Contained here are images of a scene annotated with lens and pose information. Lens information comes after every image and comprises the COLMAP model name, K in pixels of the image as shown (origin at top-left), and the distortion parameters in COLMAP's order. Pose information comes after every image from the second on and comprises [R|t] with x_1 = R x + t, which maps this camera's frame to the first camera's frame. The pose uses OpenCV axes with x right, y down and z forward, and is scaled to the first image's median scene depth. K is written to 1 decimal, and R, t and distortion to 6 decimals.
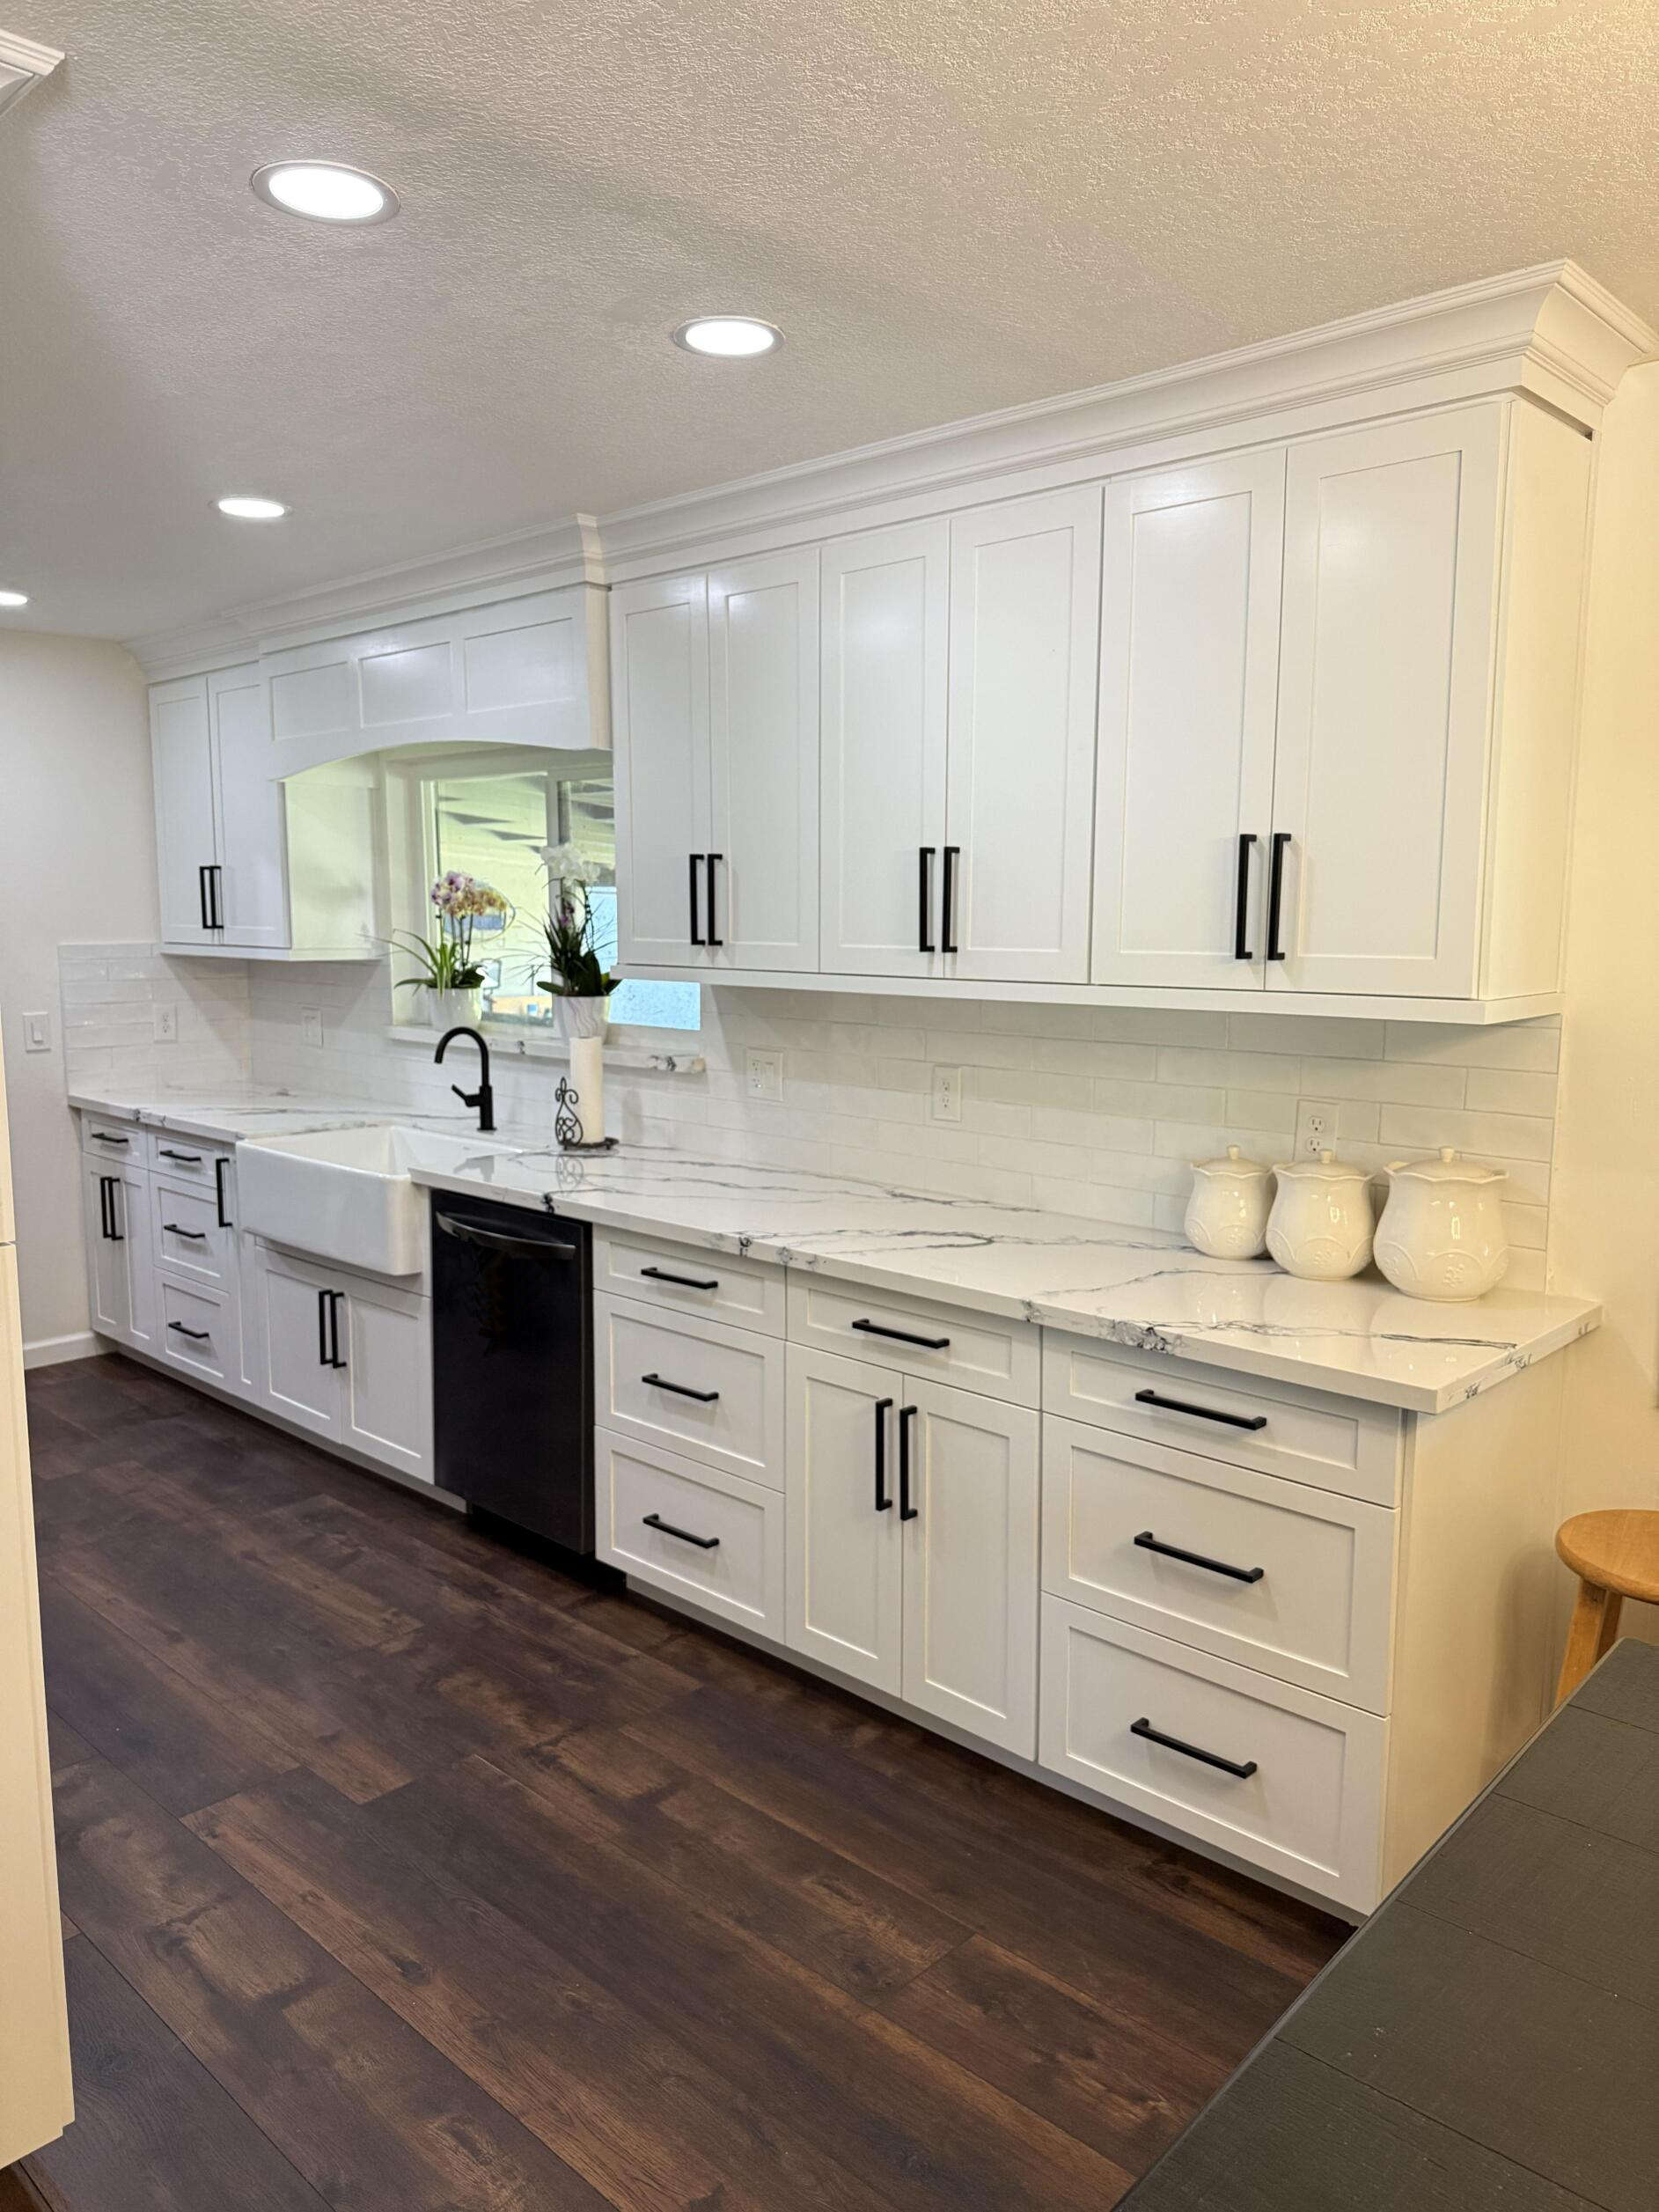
lens RADIAL K [[1563.9, 0, 822.0], [0, 1563.9, 1106.7], [0, 0, 1]] dist [0.083955, -0.118222]
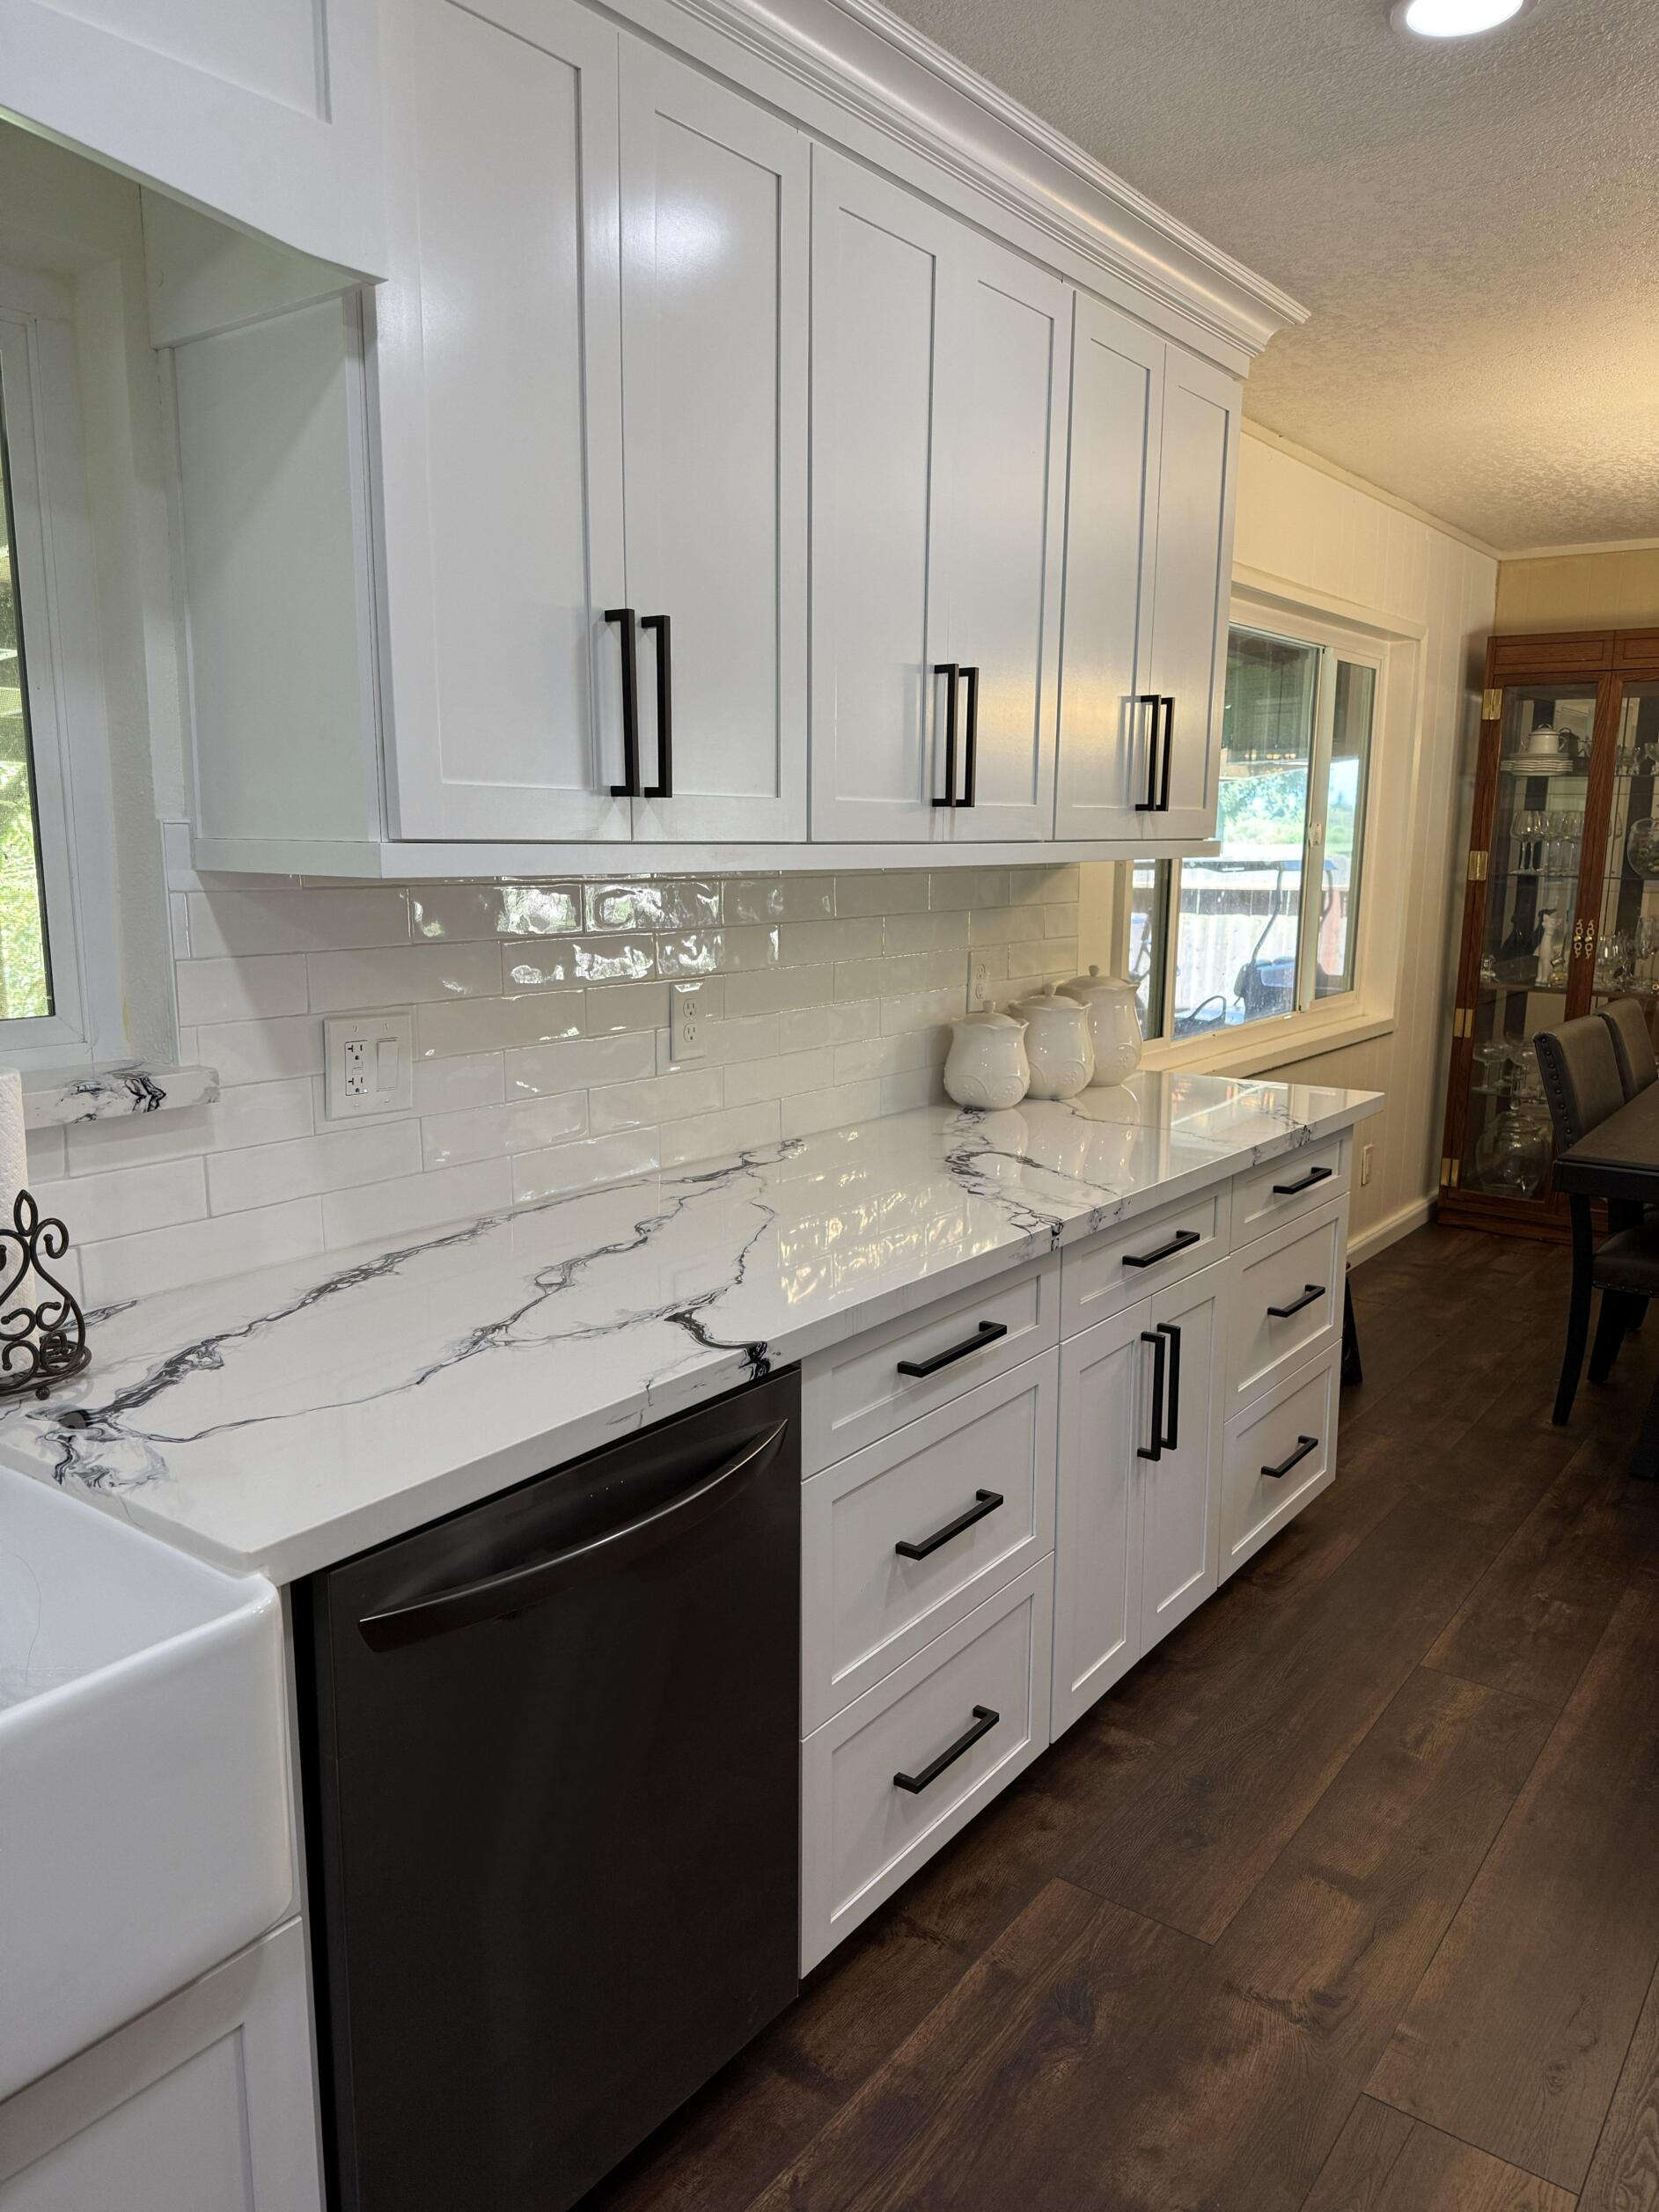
lens RADIAL K [[1563.9, 0, 822.0], [0, 1563.9, 1106.7], [0, 0, 1]] dist [0.083955, -0.118222]
pose [[-0.123954, -0.175404, 0.976662, -0.698542], [0.117306, 0.974760, 0.189951, -0.109277], [-0.985330, 0.138114, -0.100250, 1.153701]]
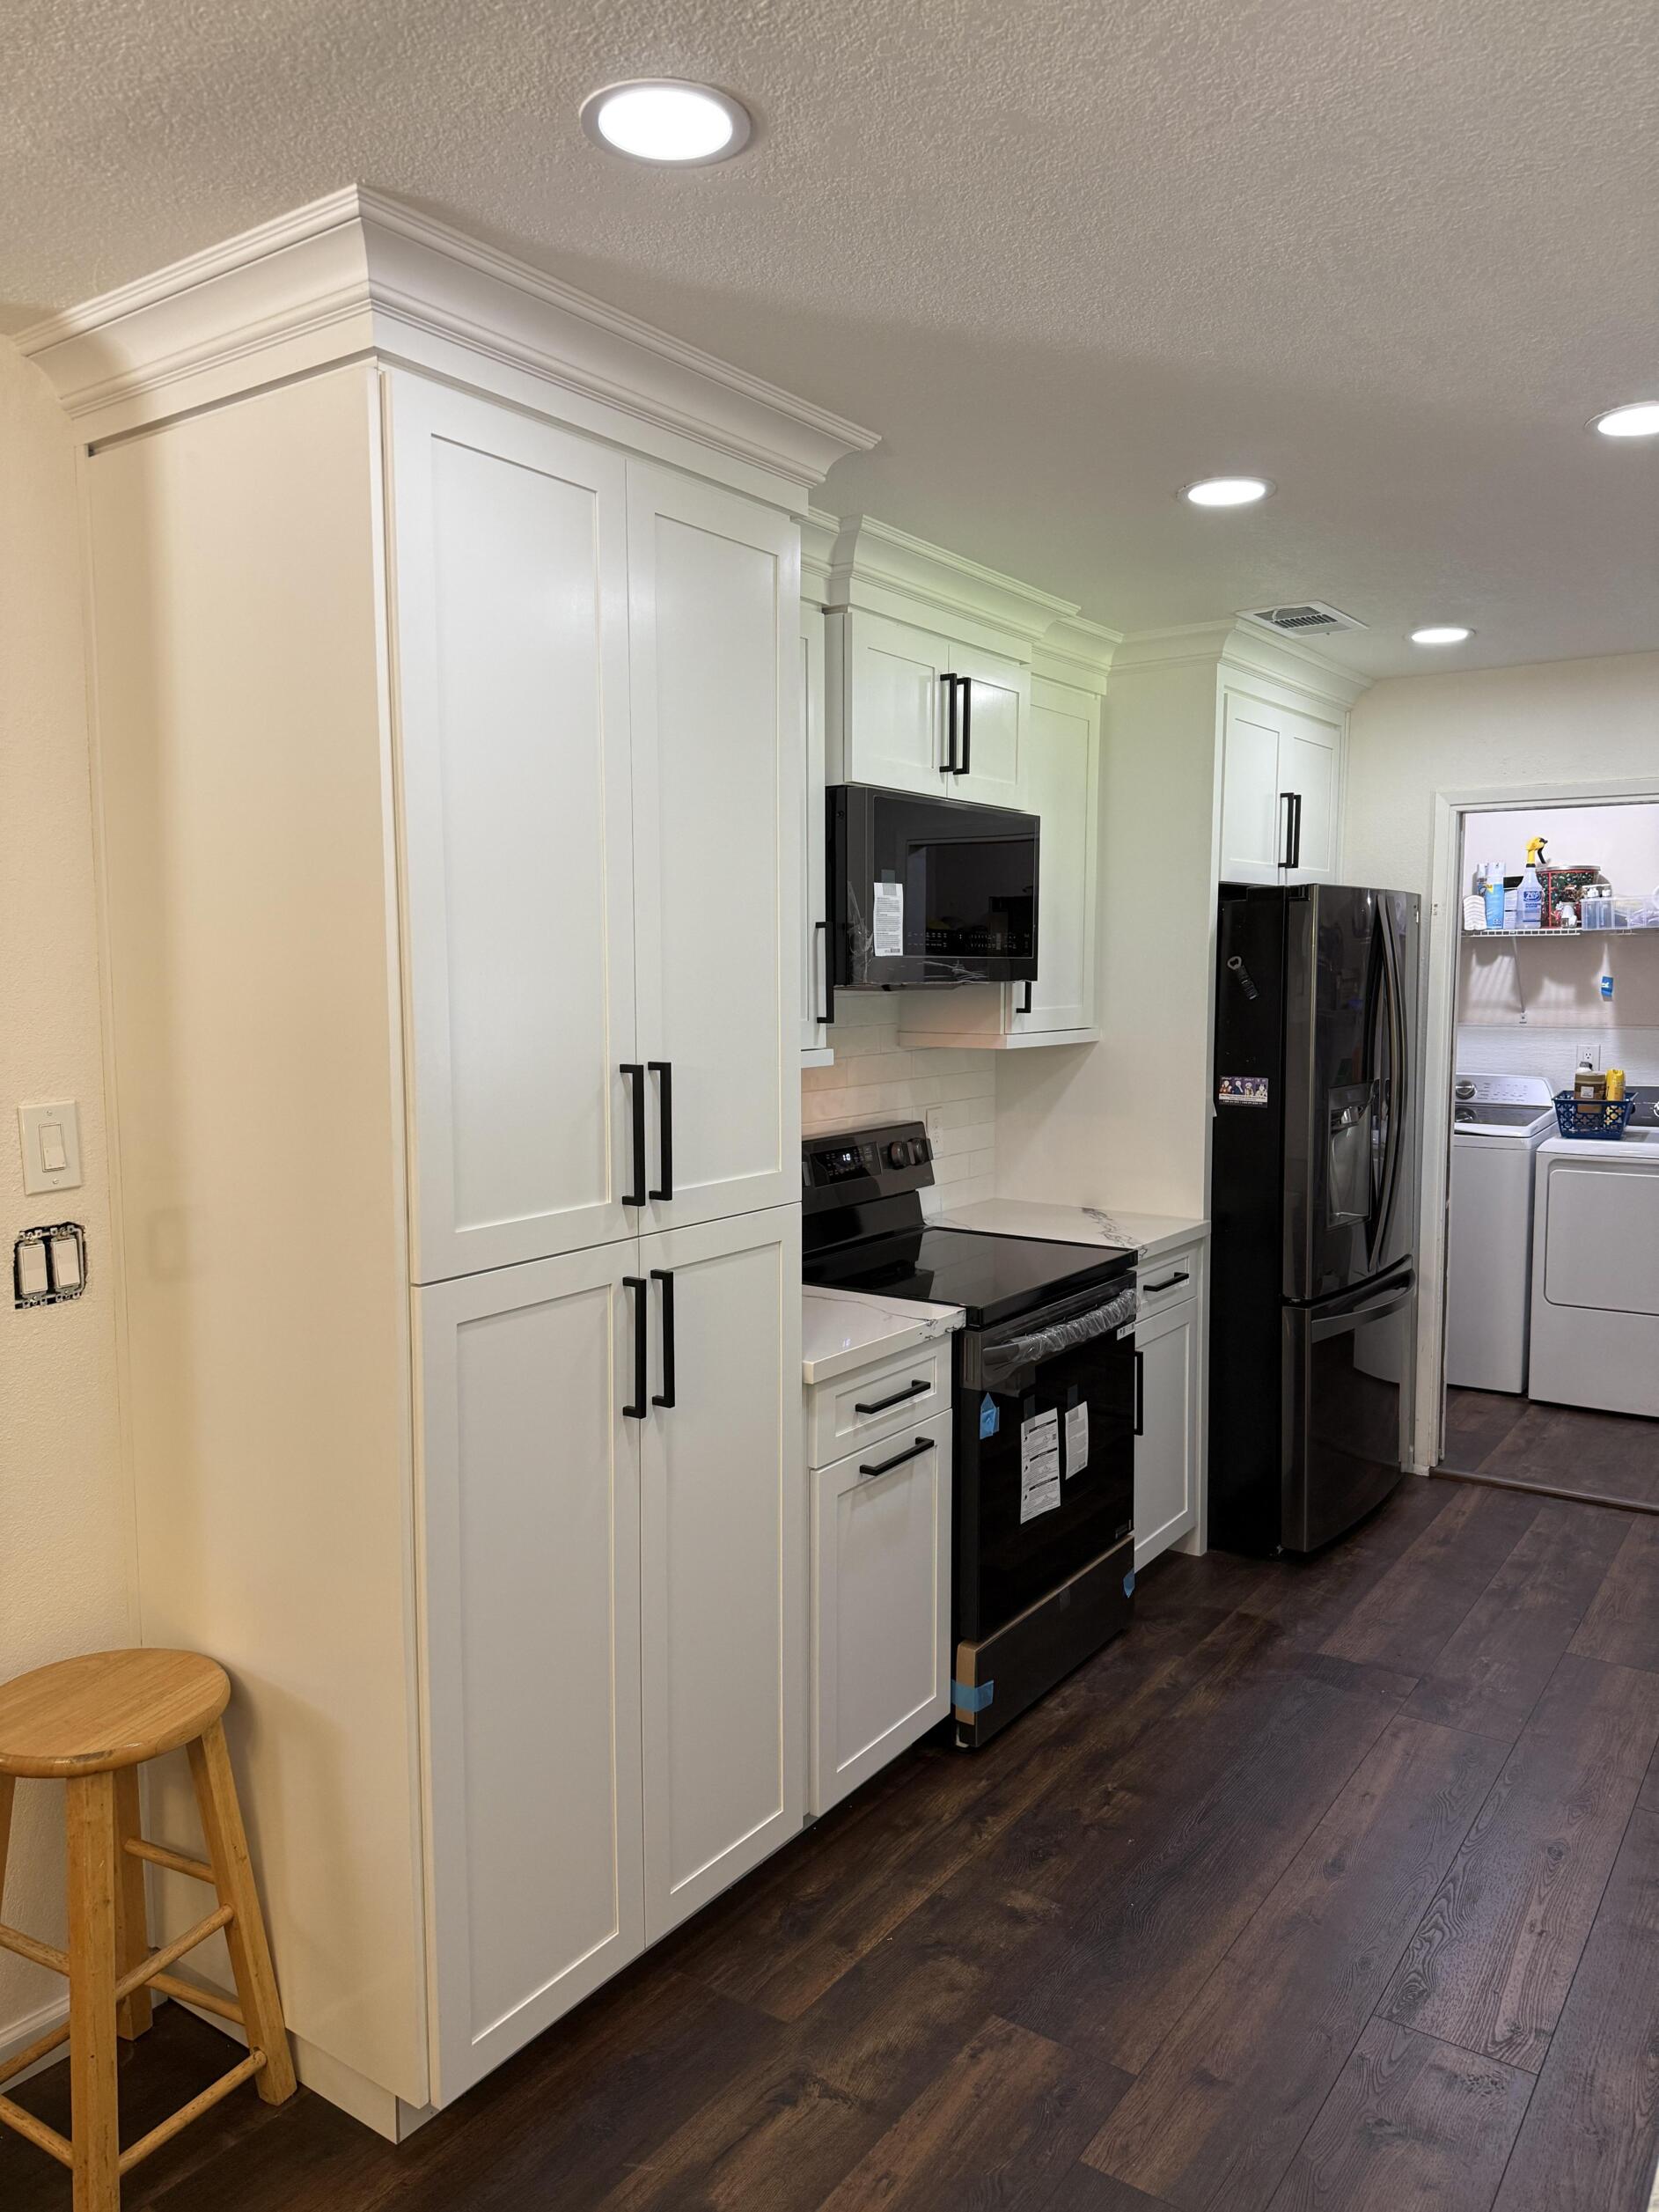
lens RADIAL K [[1563.9, 0, 822.0], [0, 1563.9, 1106.7], [0, 0, 1]] dist [0.083955, -0.118222]
pose [[0.153991, 0.096403, -0.983358, 0.355573], [-0.119573, 0.989733, 0.078304, -0.099144], [0.980810, 0.105525, 0.163937, 0.621765]]
